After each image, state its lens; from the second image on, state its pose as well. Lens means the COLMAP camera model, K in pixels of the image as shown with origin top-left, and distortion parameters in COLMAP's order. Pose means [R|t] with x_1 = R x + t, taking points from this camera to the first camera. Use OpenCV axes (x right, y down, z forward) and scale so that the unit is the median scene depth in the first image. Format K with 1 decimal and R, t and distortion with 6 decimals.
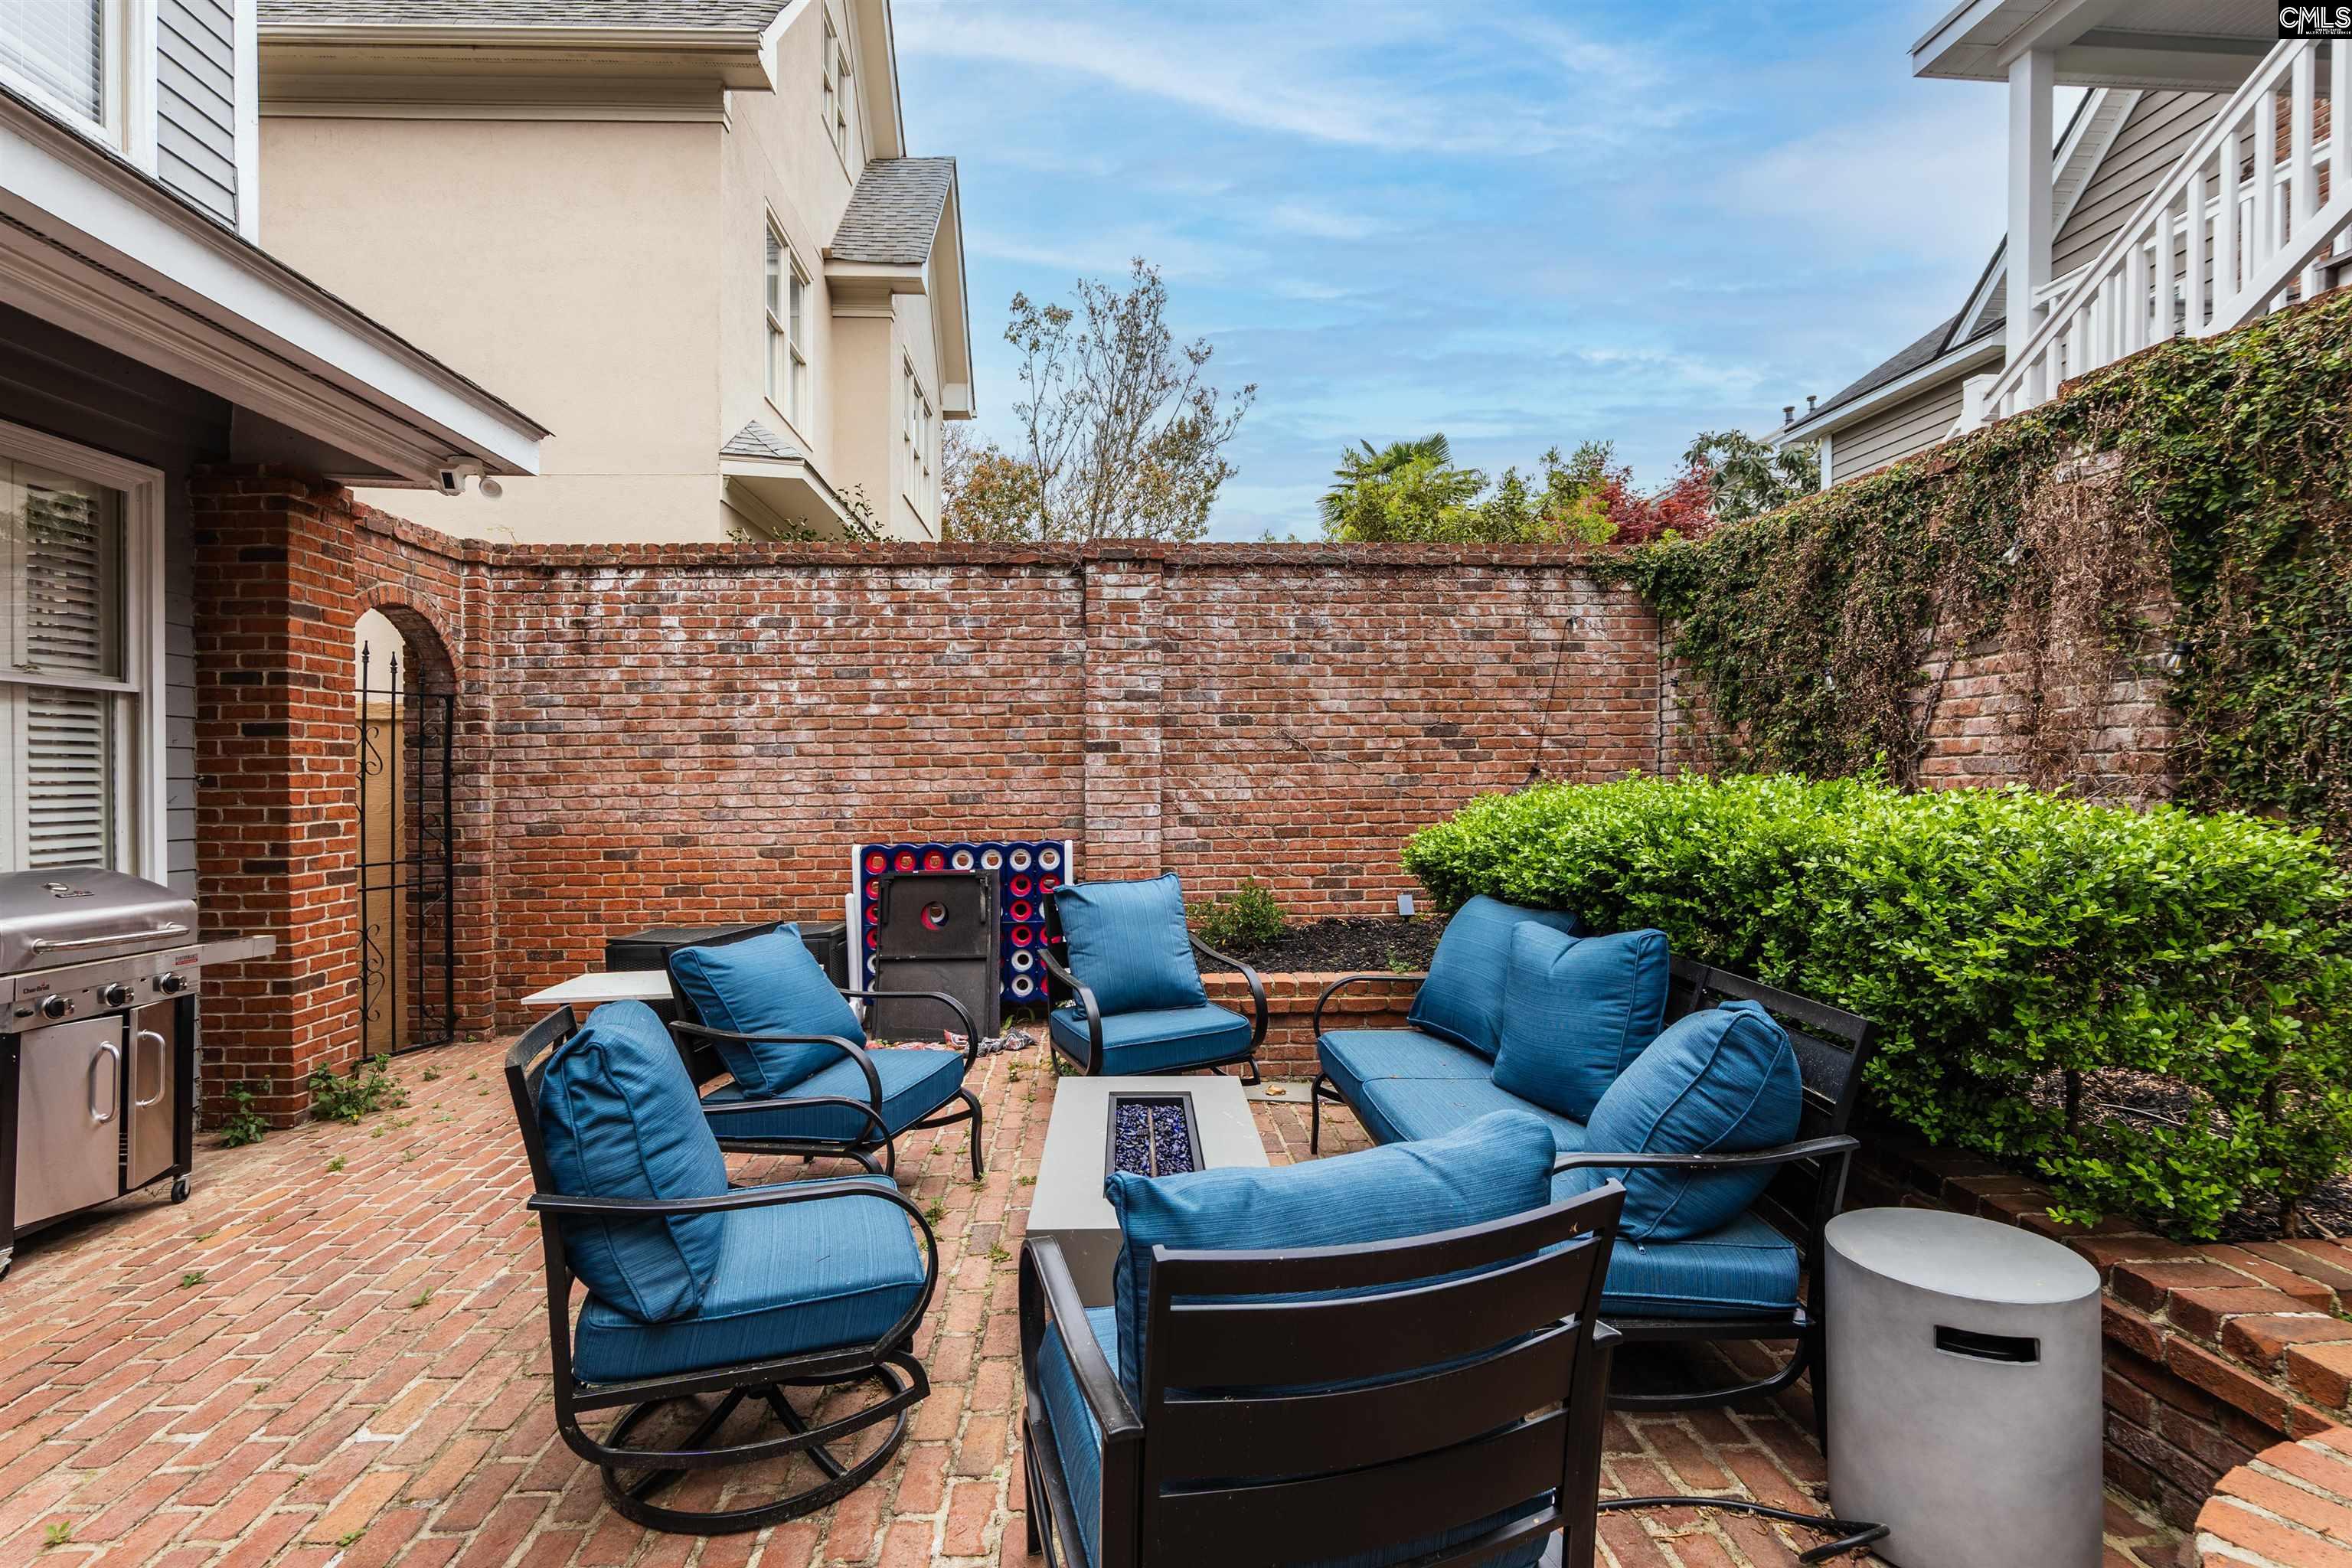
lens RADIAL K [[1099.5, 0, 1151.4], [0, 1099.5, 787.2], [0, 0, 1]] dist [-0.023395, 0.004653]
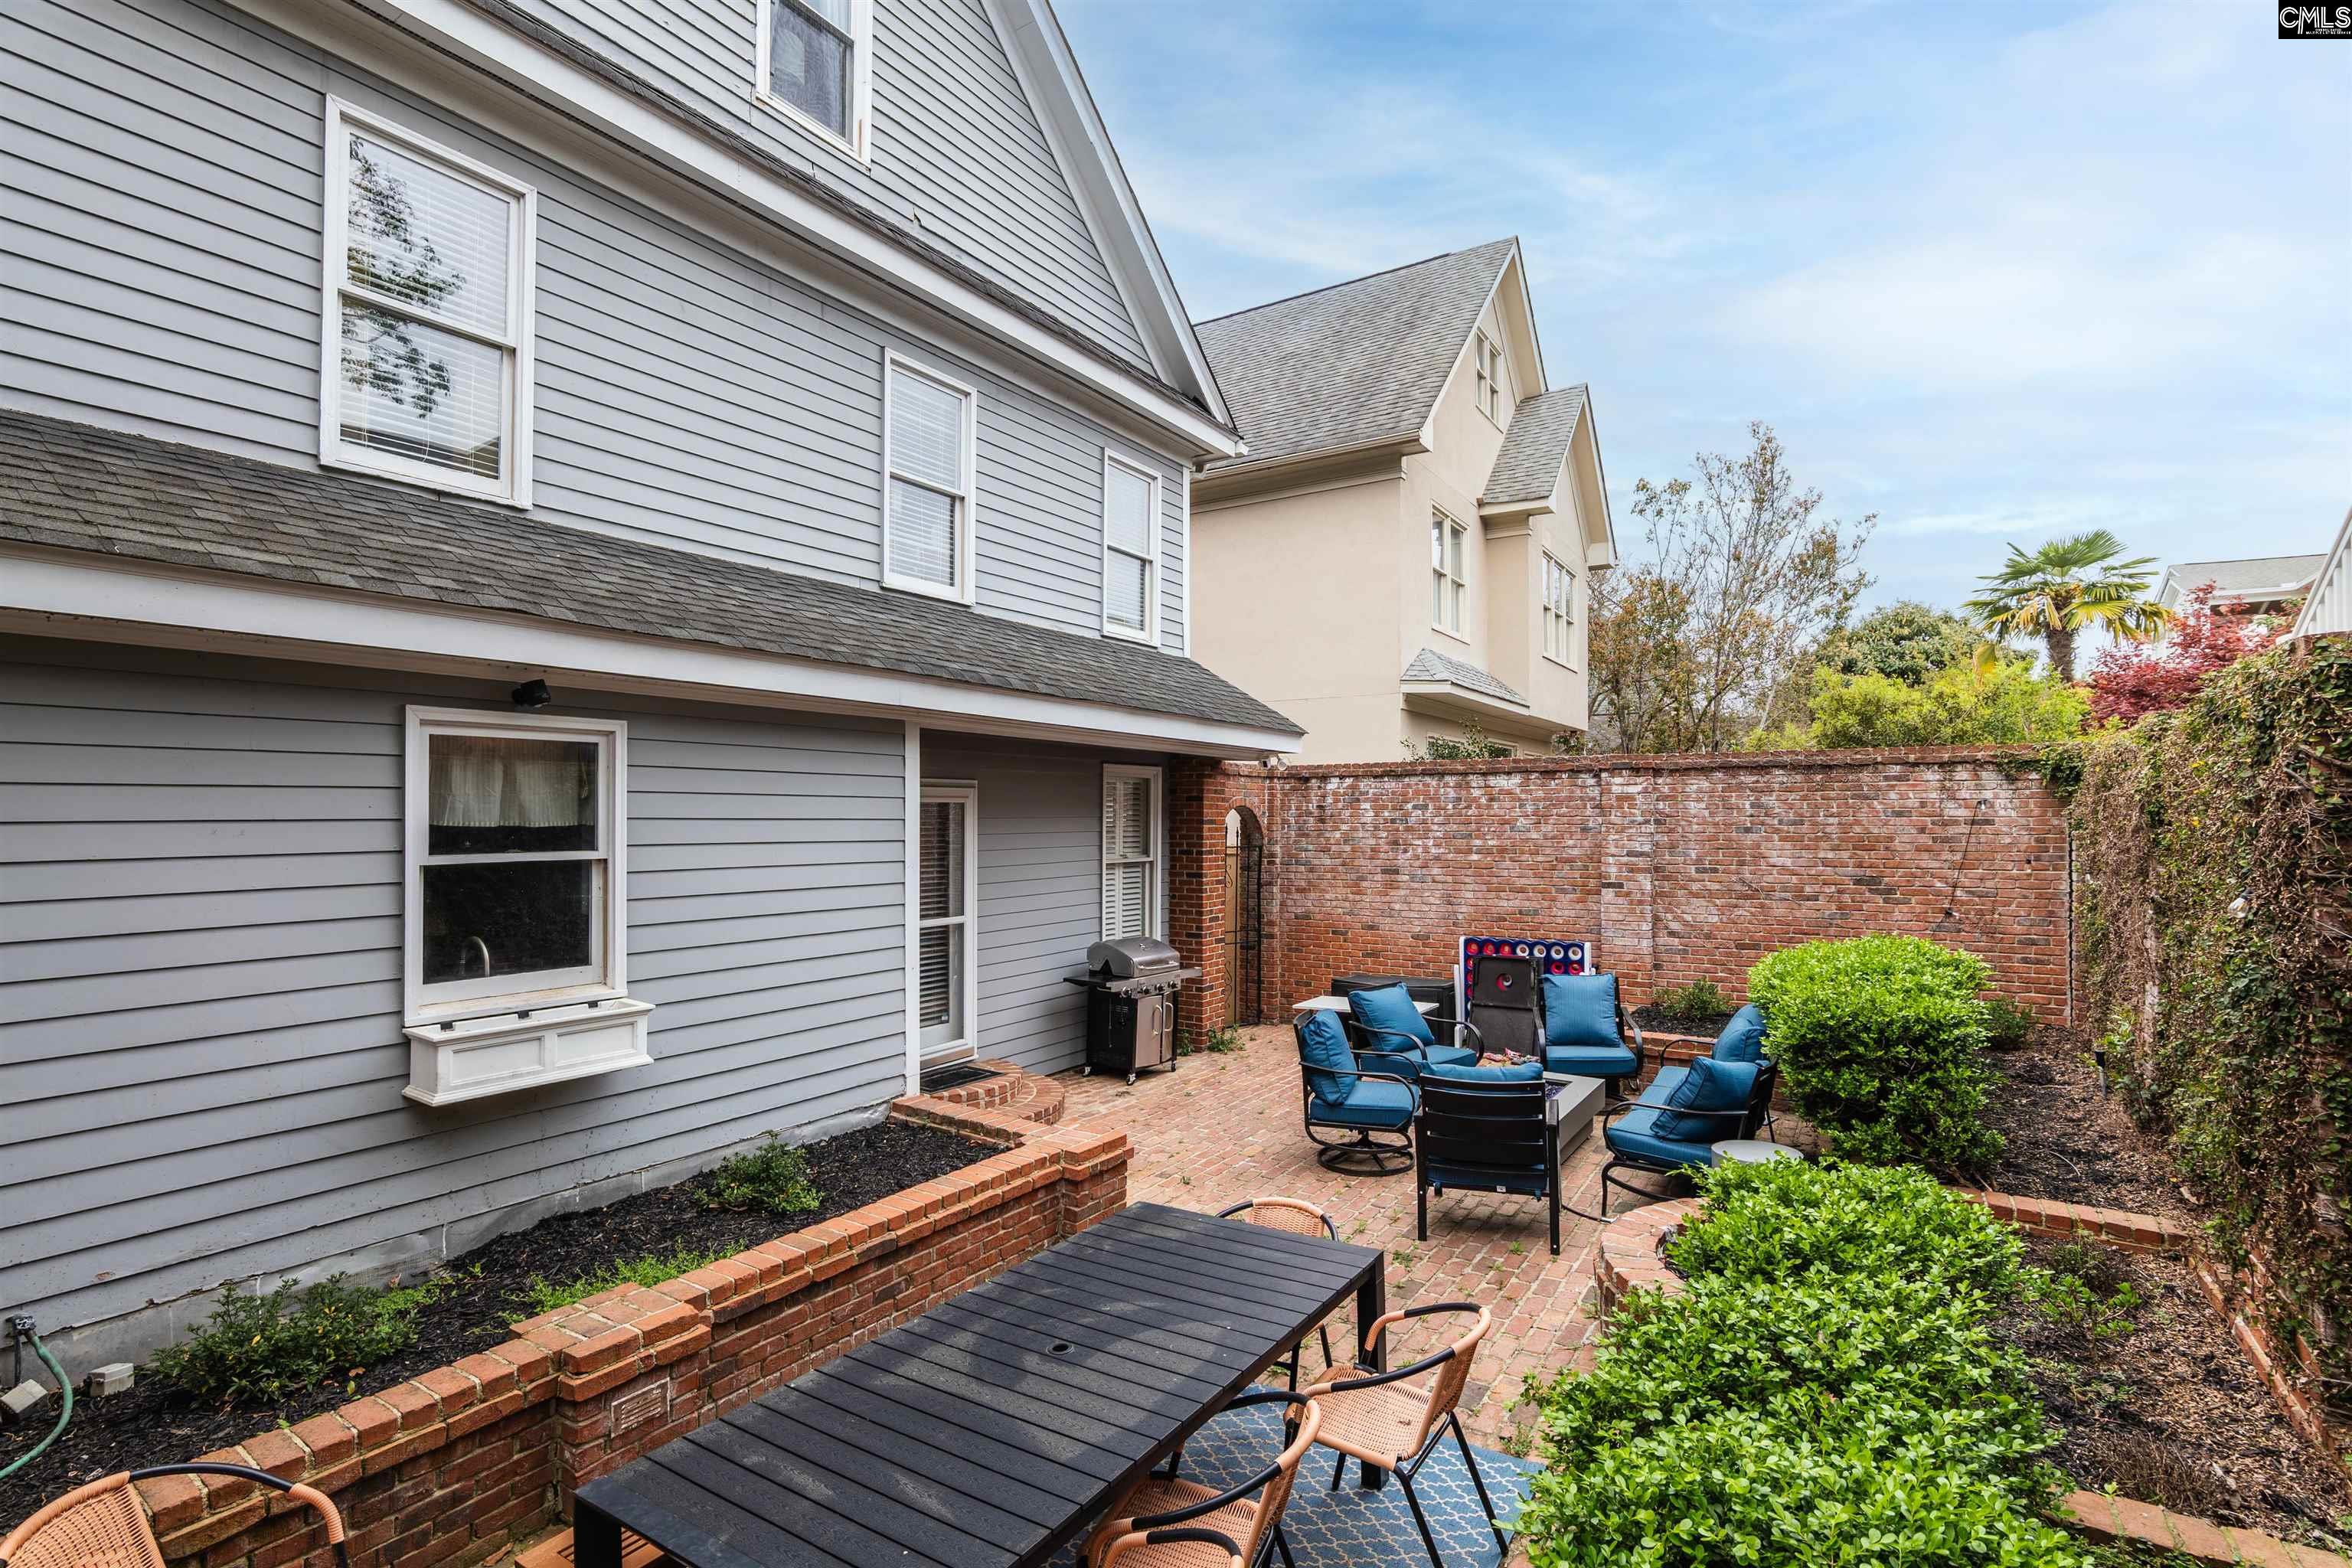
lens RADIAL K [[1099.5, 0, 1170.8], [0, 1099.5, 798.3], [0, 0, 1]] dist [-0.023395, 0.004653]
pose [[0.810090, -0.004228, -0.586290, 0.367780], [-0.008905, 0.999770, -0.019513, -0.125104], [0.586238, 0.021029, 0.809866, -0.667360]]
